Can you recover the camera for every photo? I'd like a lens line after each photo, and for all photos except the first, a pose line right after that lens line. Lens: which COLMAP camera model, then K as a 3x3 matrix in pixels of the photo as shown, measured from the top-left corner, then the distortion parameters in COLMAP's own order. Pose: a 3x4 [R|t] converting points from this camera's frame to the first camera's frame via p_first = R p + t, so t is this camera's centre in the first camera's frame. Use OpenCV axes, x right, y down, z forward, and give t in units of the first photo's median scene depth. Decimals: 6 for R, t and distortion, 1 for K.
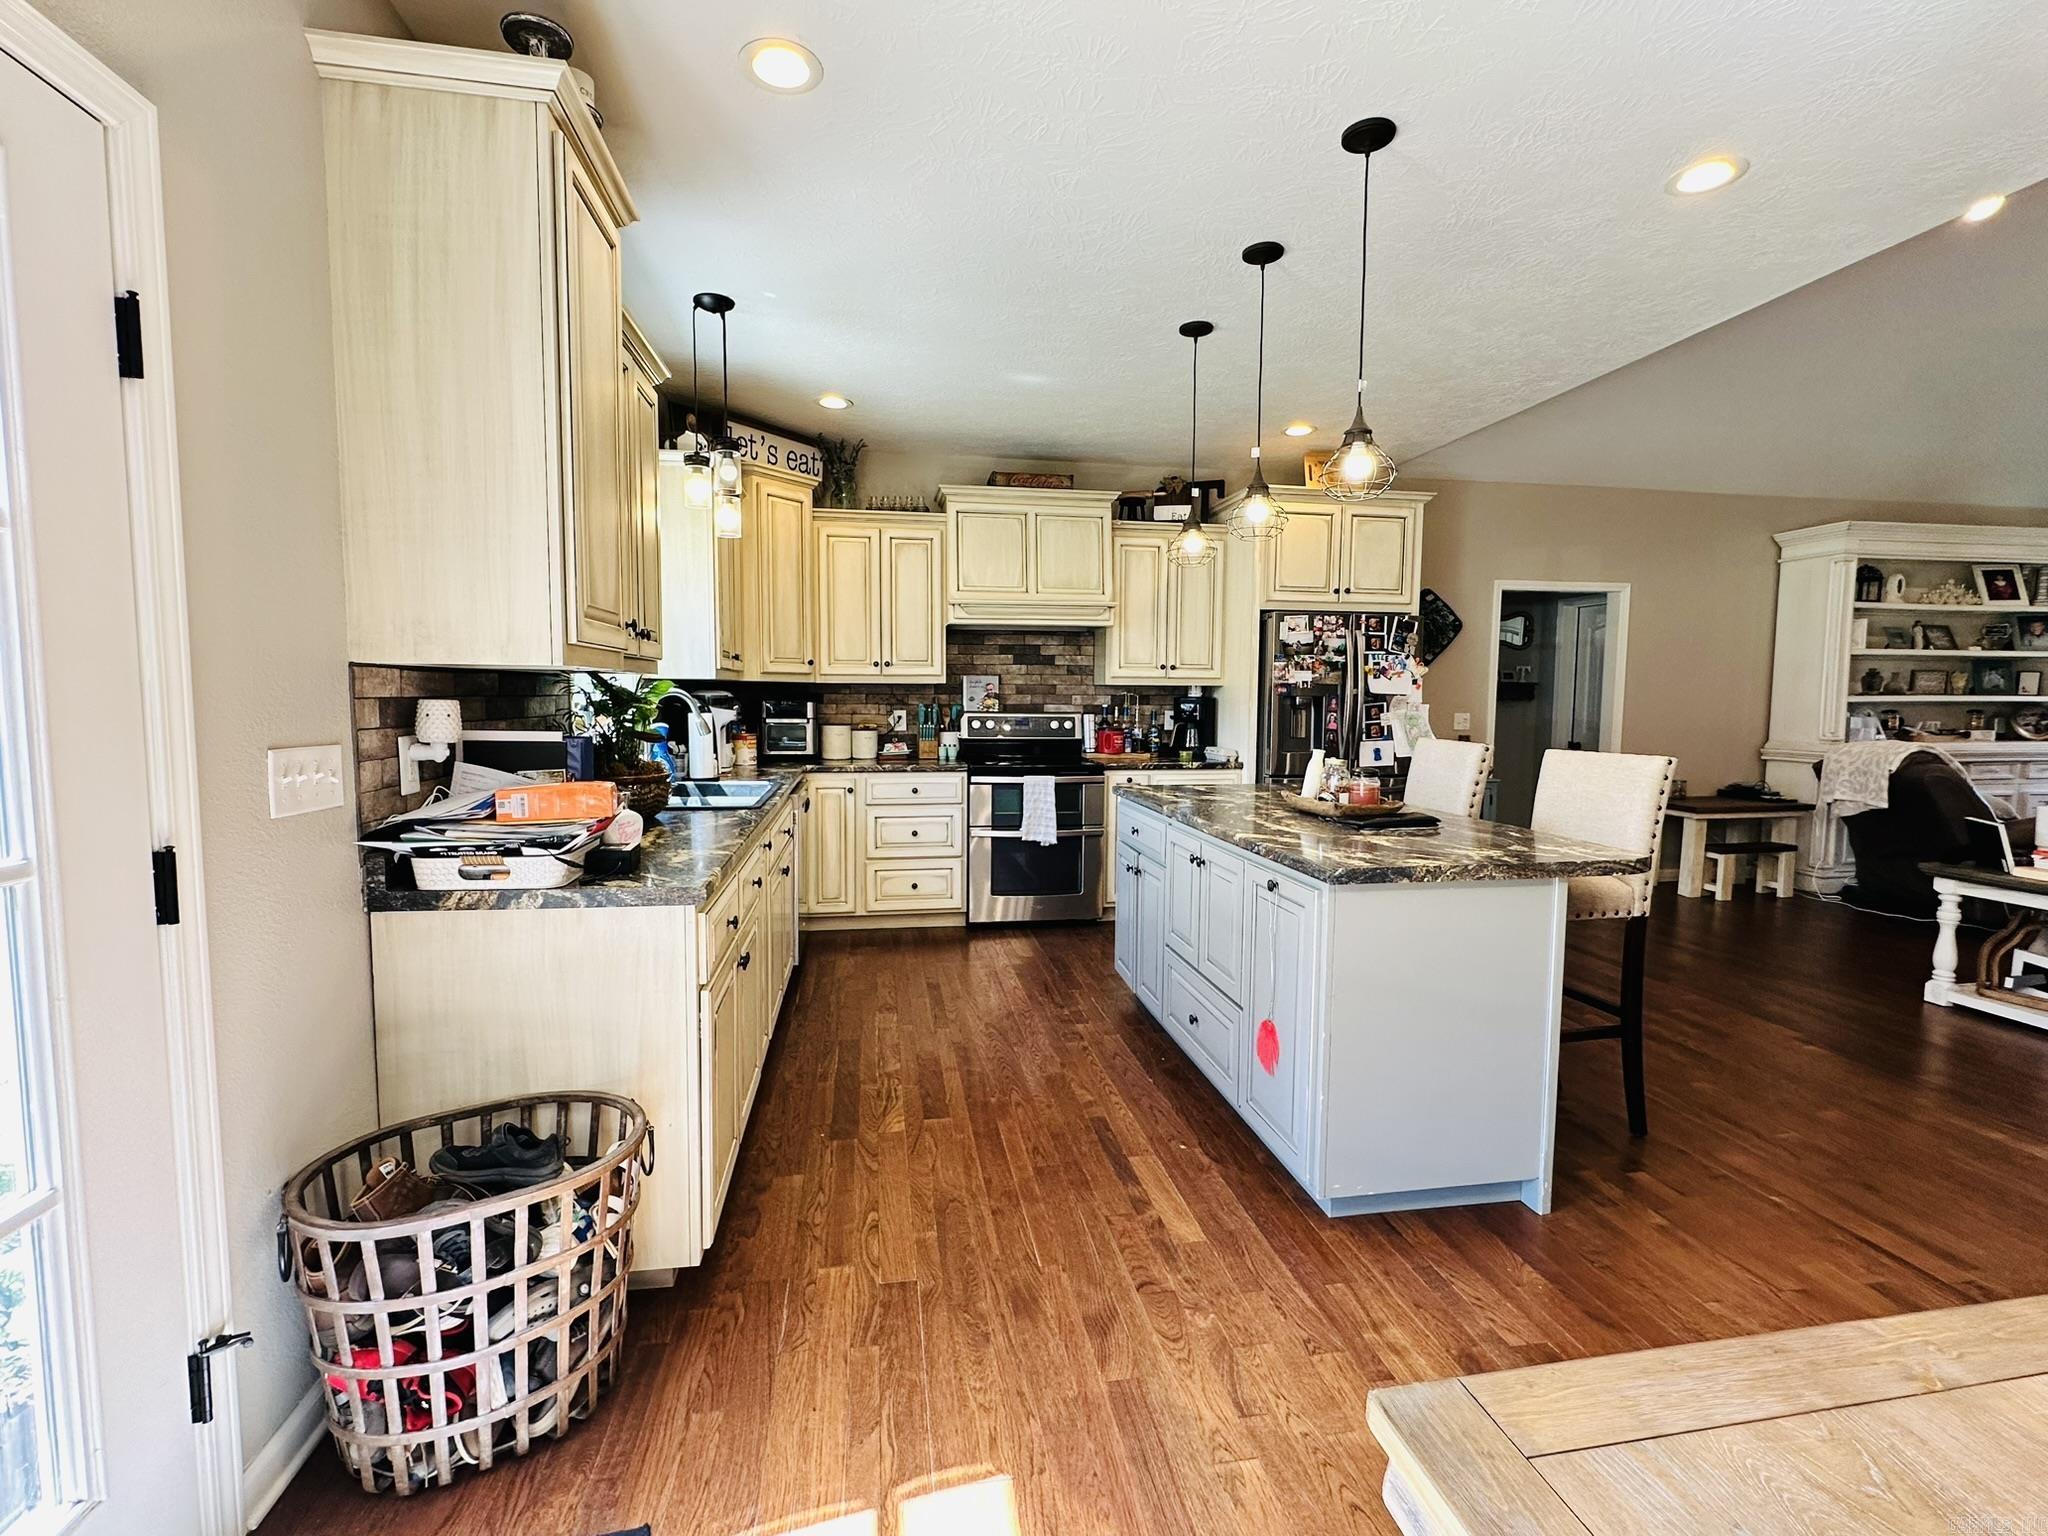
lens RADIAL K [[907.3, 0, 1024.0], [0, 907.3, 768.0], [0, 0, 1]] dist [-0.002030, -0.000387]
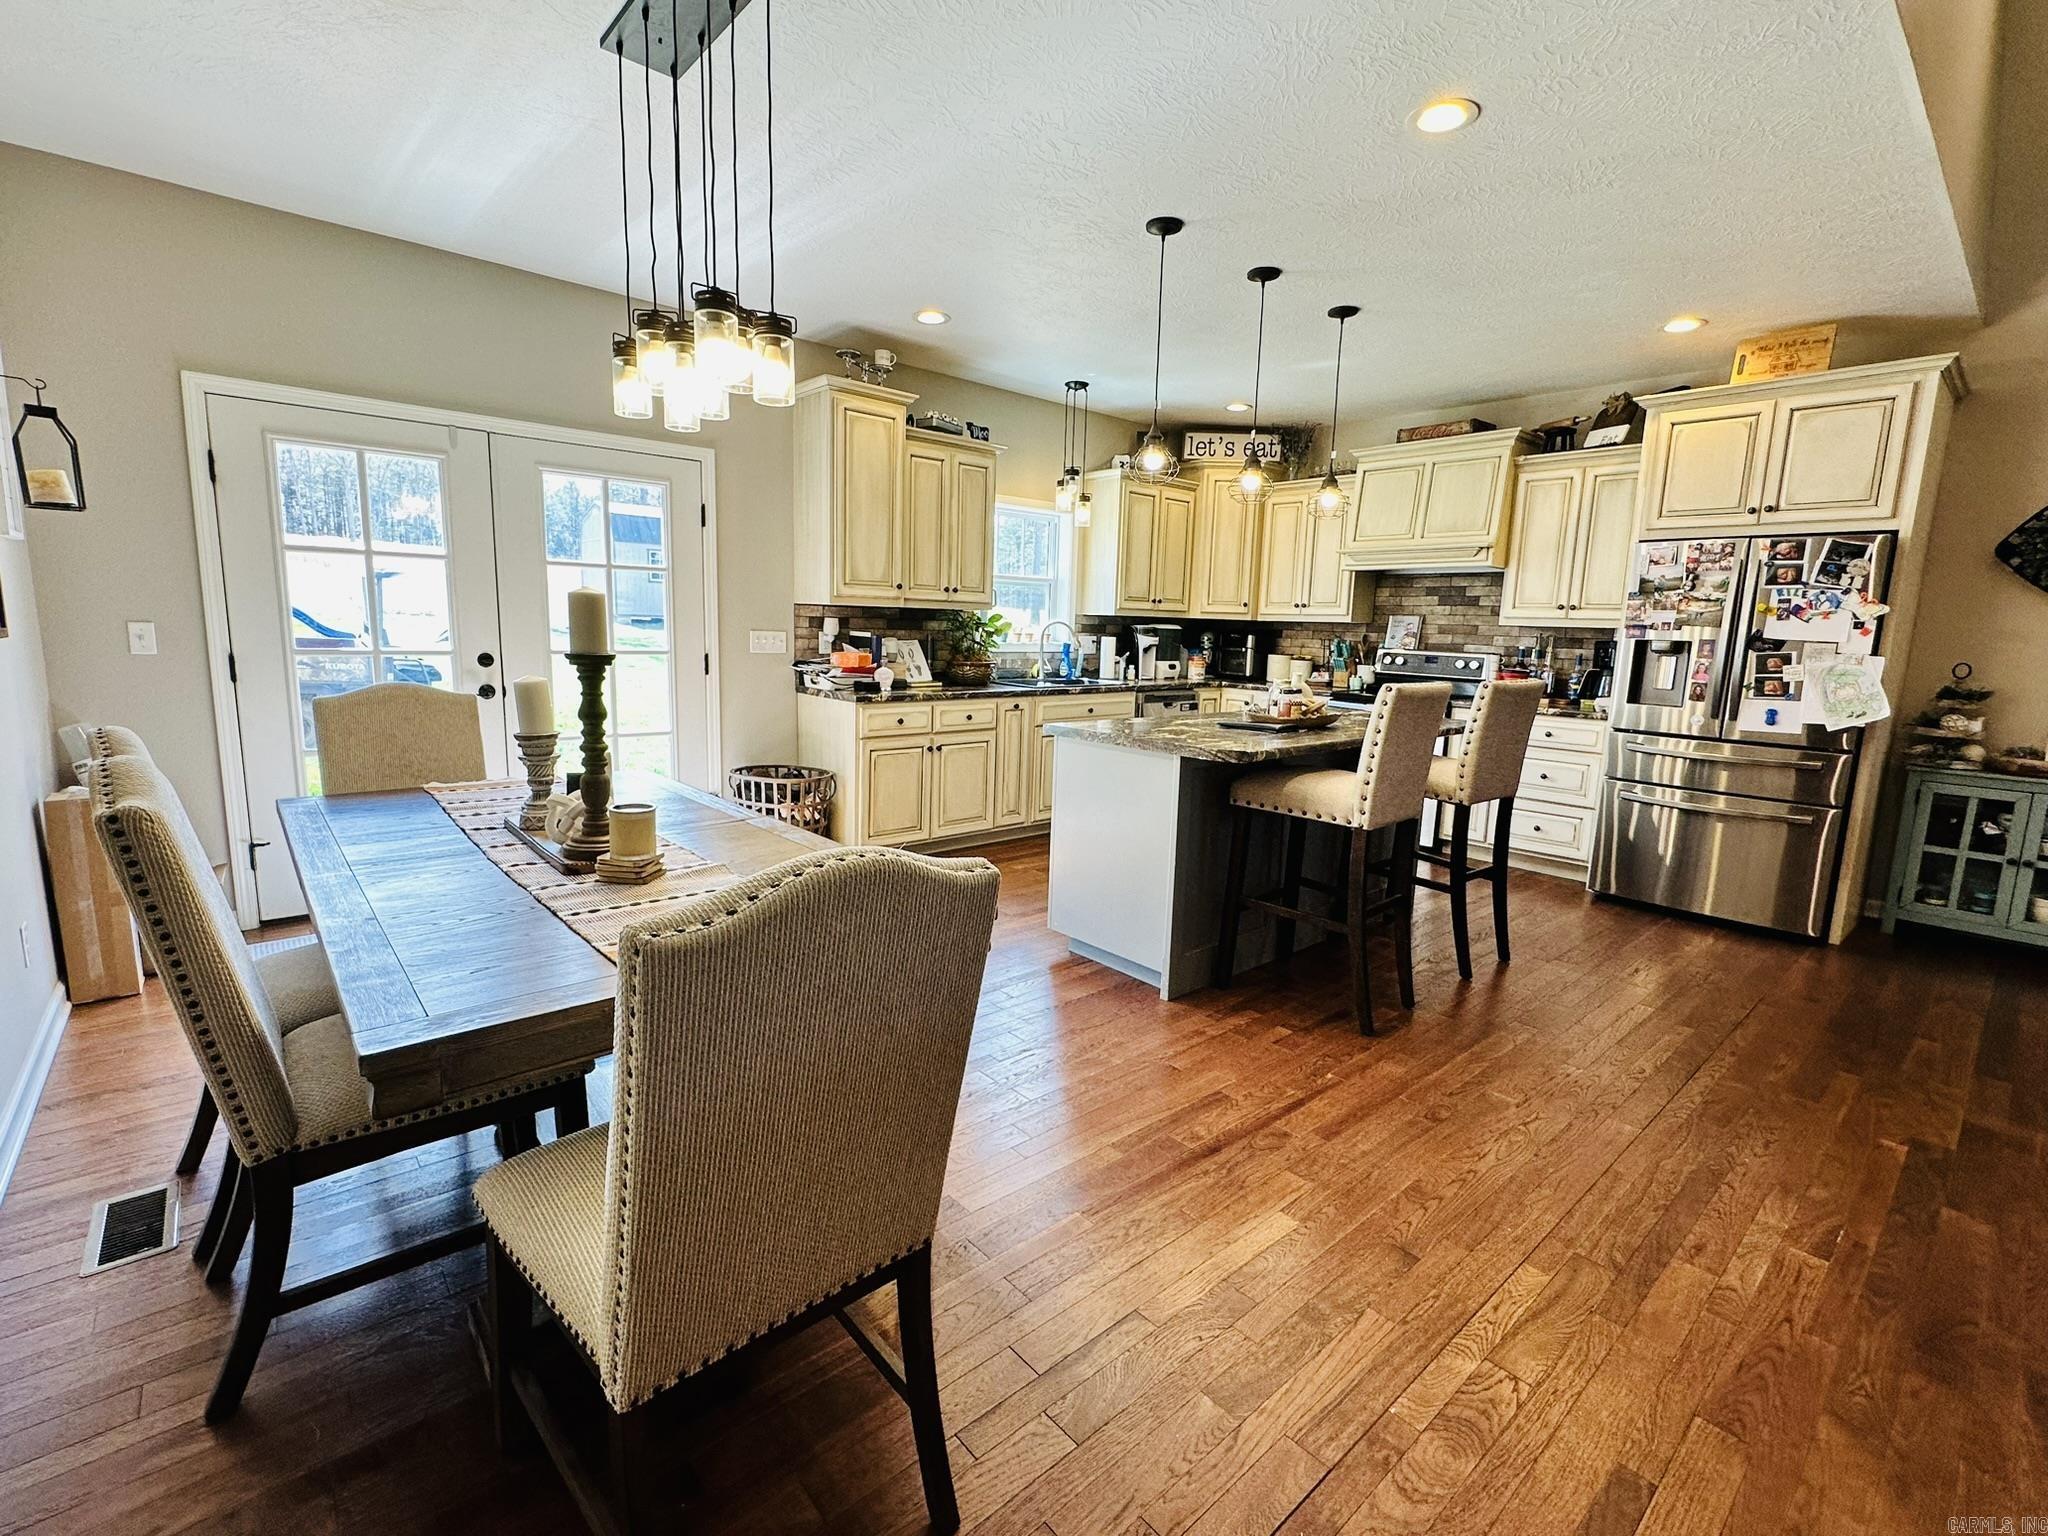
lens RADIAL K [[907.3, 0, 1024.0], [0, 907.3, 768.0], [0, 0, 1]] dist [-0.002030, -0.000387]
pose [[0.525529, 0.143633, -0.838563, 0.713498], [-0.096363, 0.989352, 0.109070, 0.005339], [0.845301, 0.023487, 0.533774, 0.032040]]
